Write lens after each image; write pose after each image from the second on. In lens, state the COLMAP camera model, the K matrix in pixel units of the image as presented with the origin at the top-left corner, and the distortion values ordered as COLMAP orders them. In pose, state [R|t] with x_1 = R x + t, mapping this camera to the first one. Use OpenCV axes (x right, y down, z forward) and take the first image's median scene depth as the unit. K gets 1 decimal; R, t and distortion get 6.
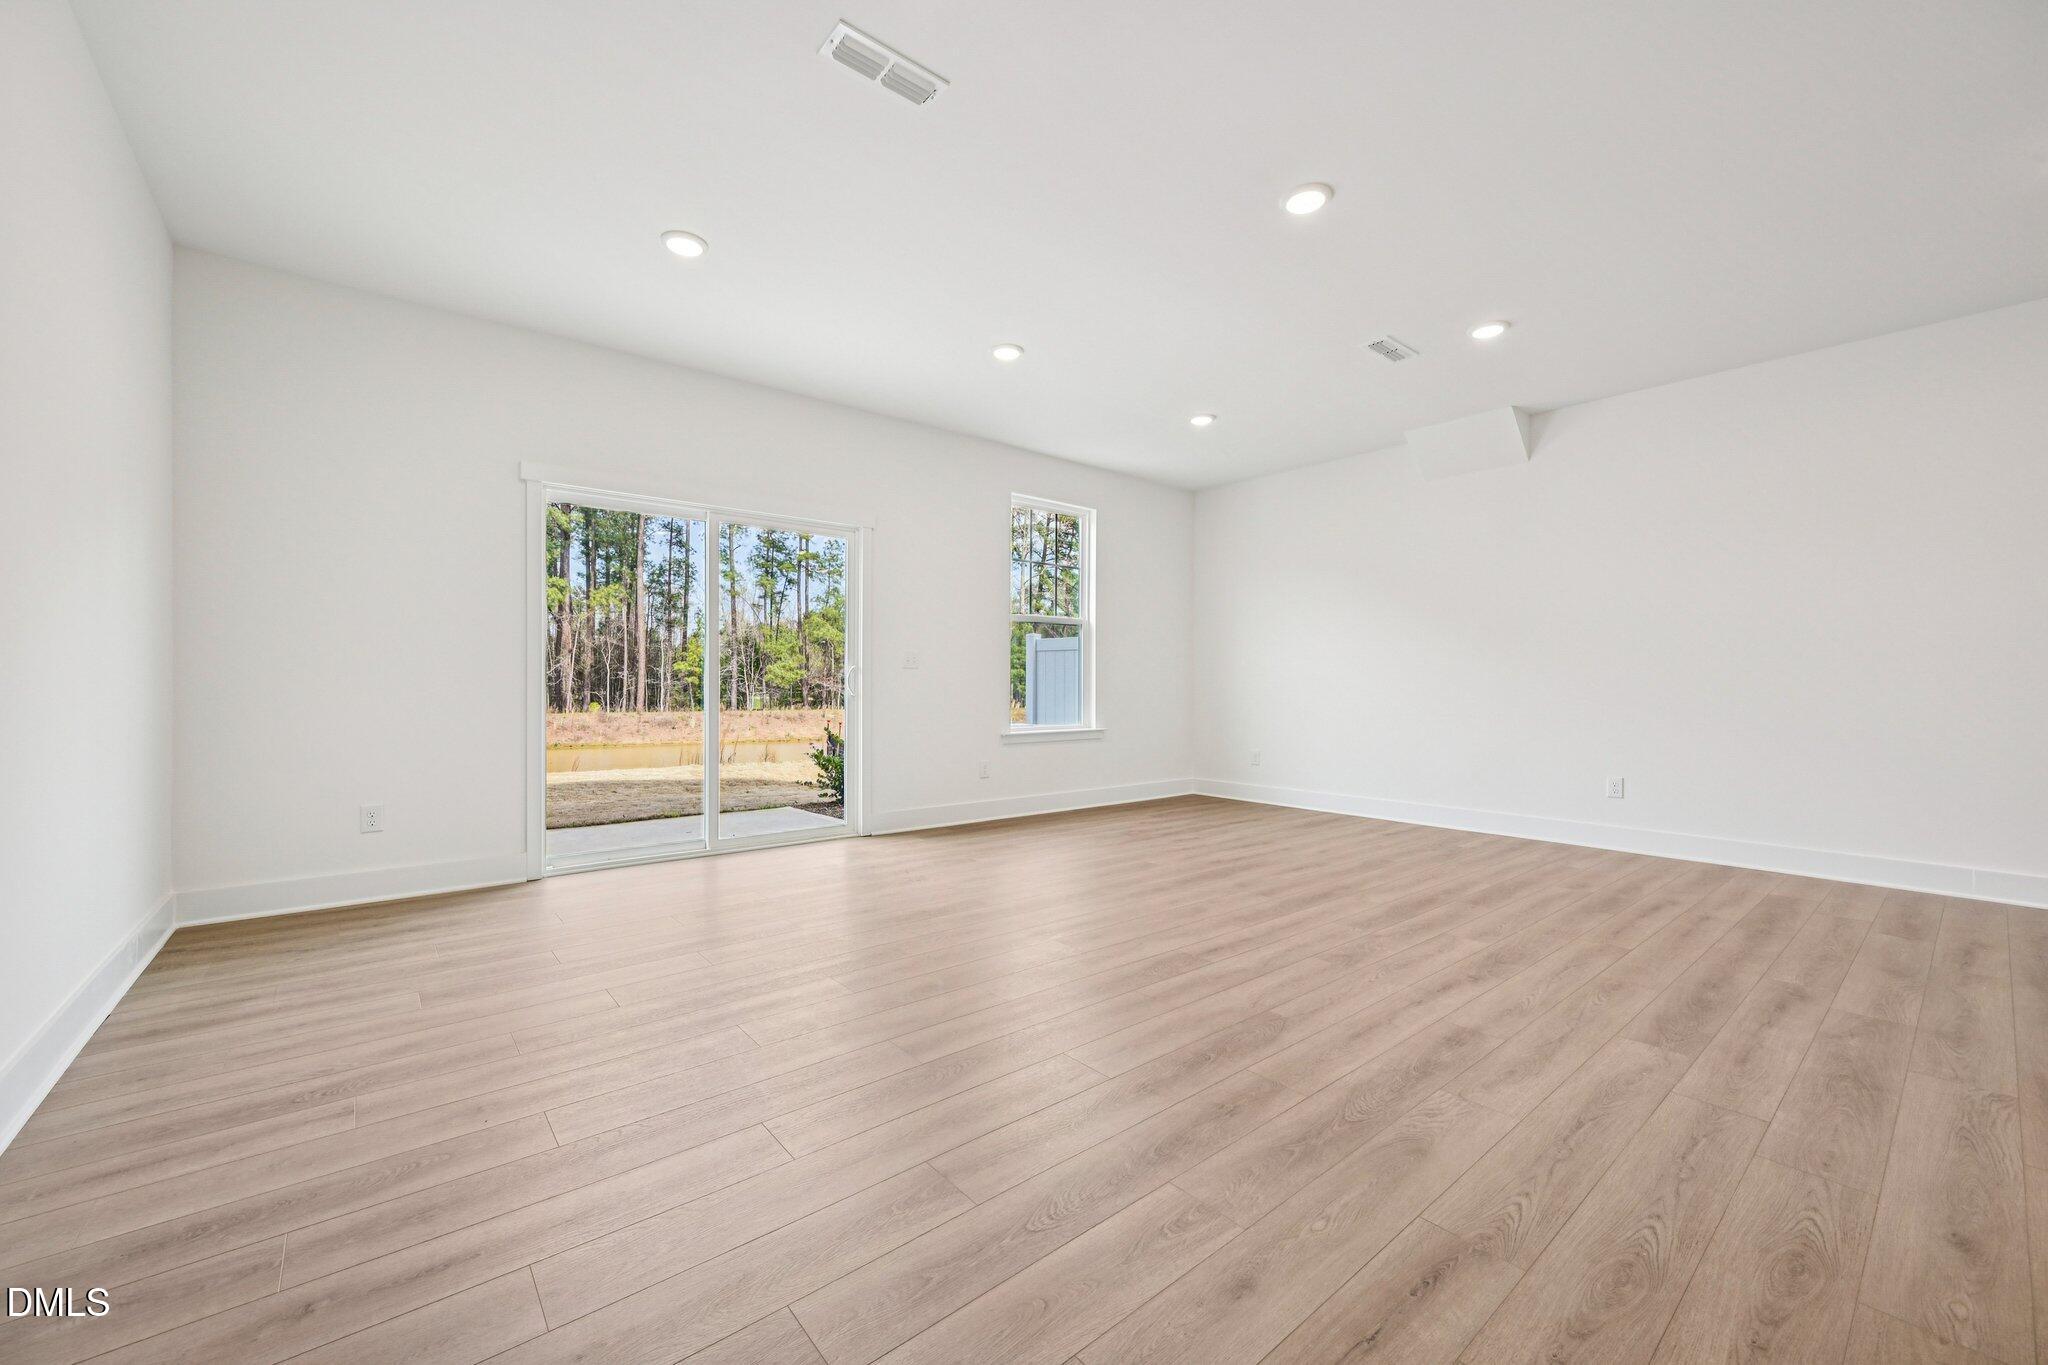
lens RADIAL K [[803.6, 0, 1030.5], [0, 803.6, 681.0], [0, 0, 1]] dist [-0.003156, 0.000256]
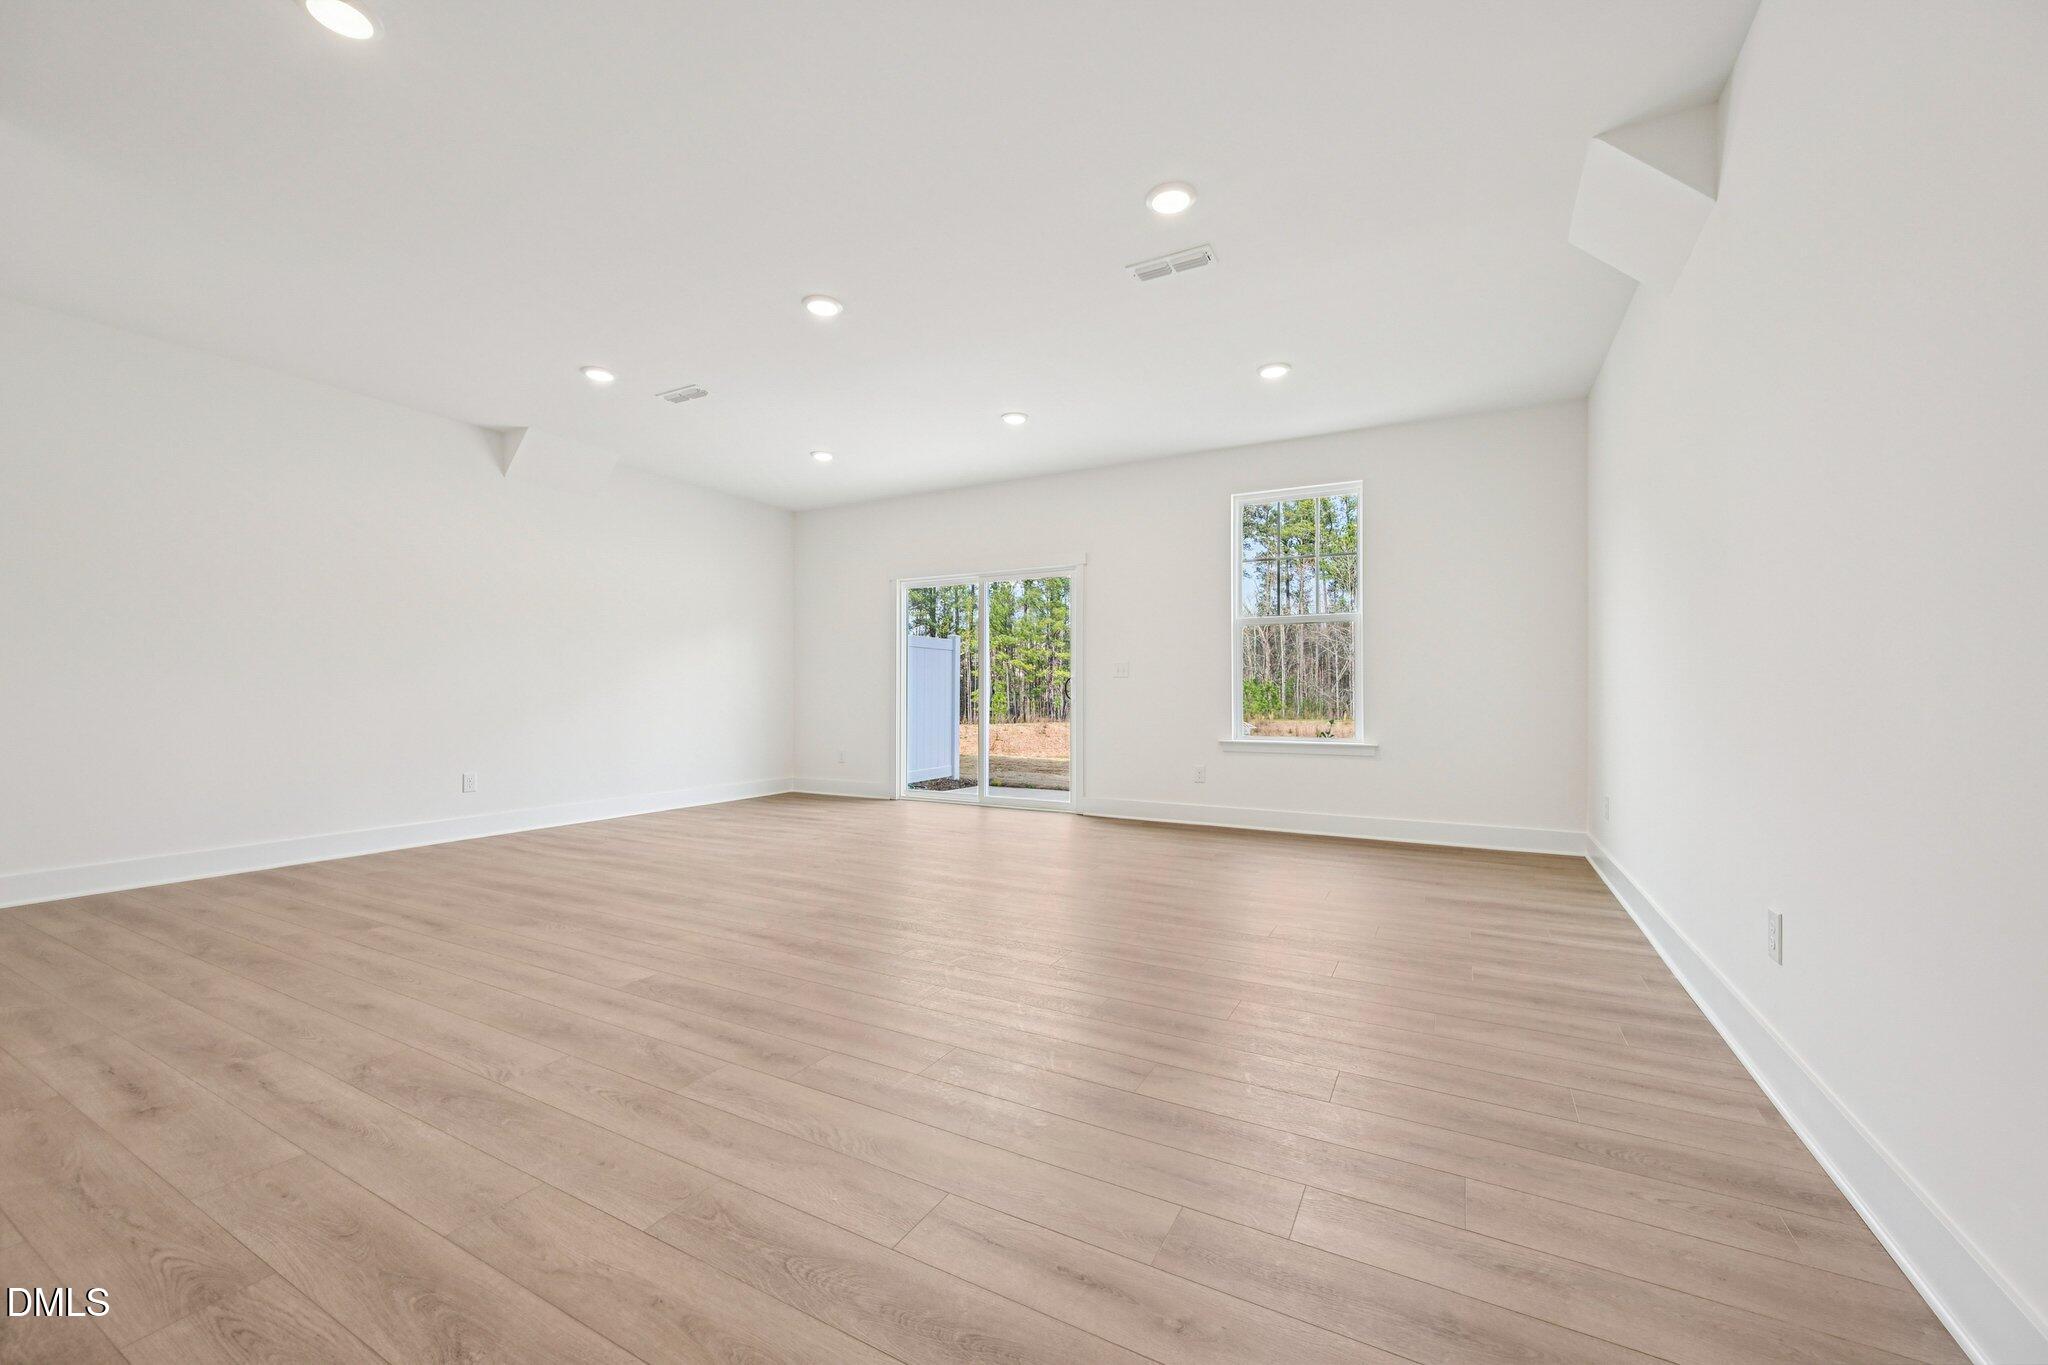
lens RADIAL K [[803.6, 0, 1031.3], [0, 803.6, 687.5], [0, 0, 1]] dist [-0.003156, 0.000256]
pose [[0.368791, -0.011574, -0.929440, 2.062608], [0.009116, 0.999919, -0.008835, 0.014962], [0.929468, -0.005215, 0.368867, 1.052195]]
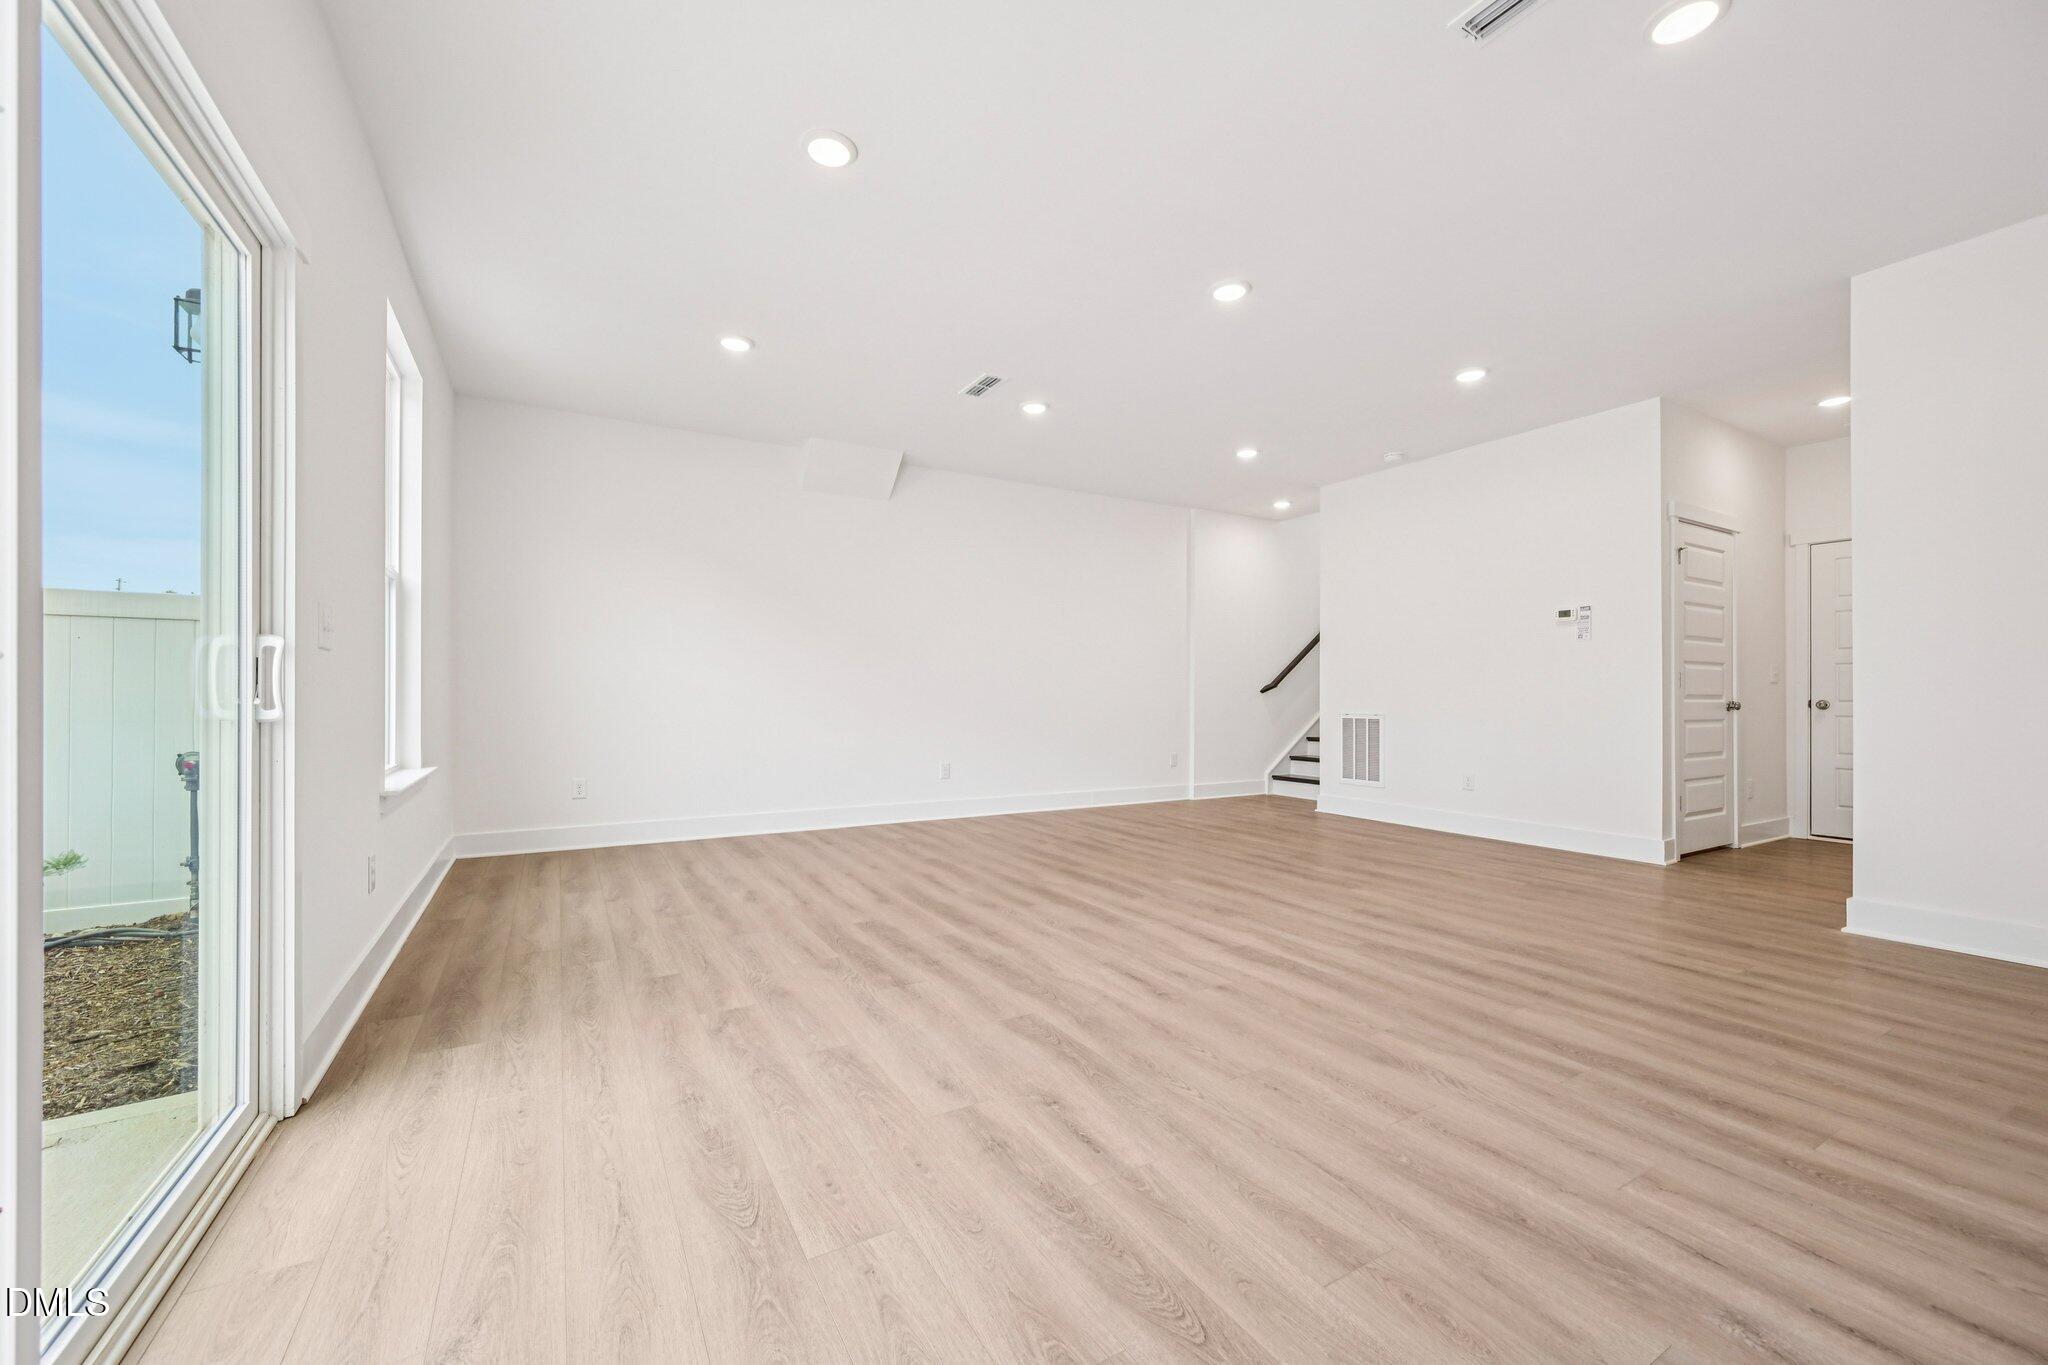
lens RADIAL K [[803.6, 0, 1026.0], [0, 803.6, 693.8], [0, 0, 1]] dist [-0.003156, 0.000256]
pose [[0.164446, -0.002550, 0.986383, -1.139642], [-0.011906, 0.999919, 0.004570, -0.001001], [-0.986314, -0.012495, 0.164402, 1.382944]]
